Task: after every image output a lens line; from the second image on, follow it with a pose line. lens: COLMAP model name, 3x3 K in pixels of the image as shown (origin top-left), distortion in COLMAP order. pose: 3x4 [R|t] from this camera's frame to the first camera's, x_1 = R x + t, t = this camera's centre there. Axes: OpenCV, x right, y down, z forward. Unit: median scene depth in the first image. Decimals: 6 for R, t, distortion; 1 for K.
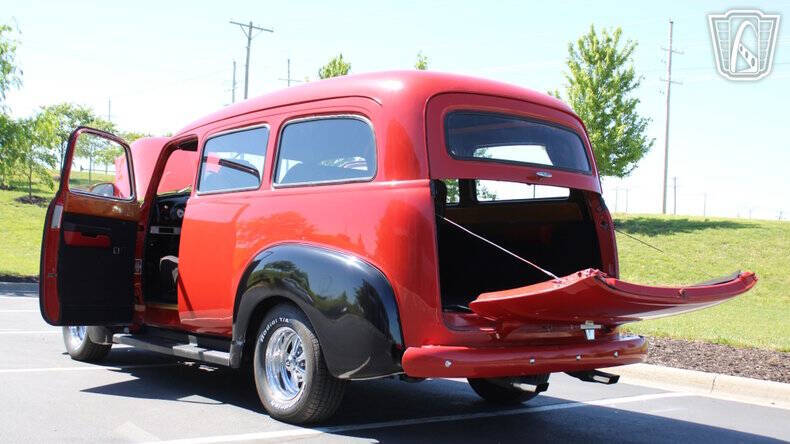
lens RADIAL K [[1002.5, 0, 395.3], [0, 1002.5, 242.3], [0, 0, 1]] dist [-0.047481, -0.029928]
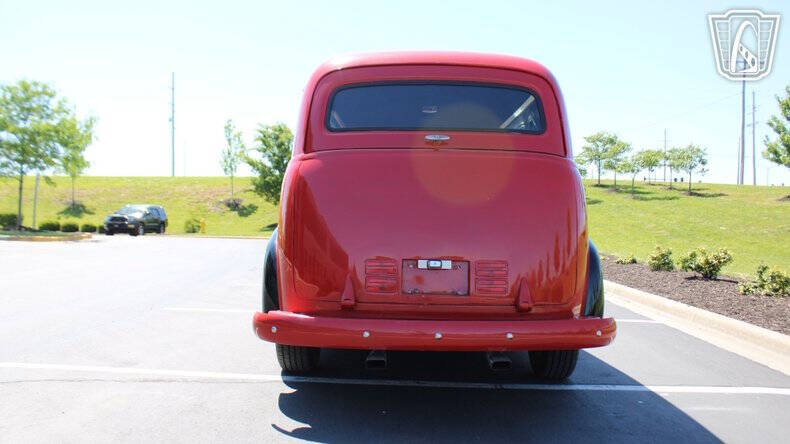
lens RADIAL K [[675.8, 0, 381.6], [0, 675.8, 223.0], [0, 0, 1]] dist [-0.149219, 0.126395]
pose [[0.759778, -0.013841, -0.650035, 0.424606], [0.007118, 0.999891, -0.012971, 0.015671], [0.650144, 0.005228, 0.759793, 0.397318]]
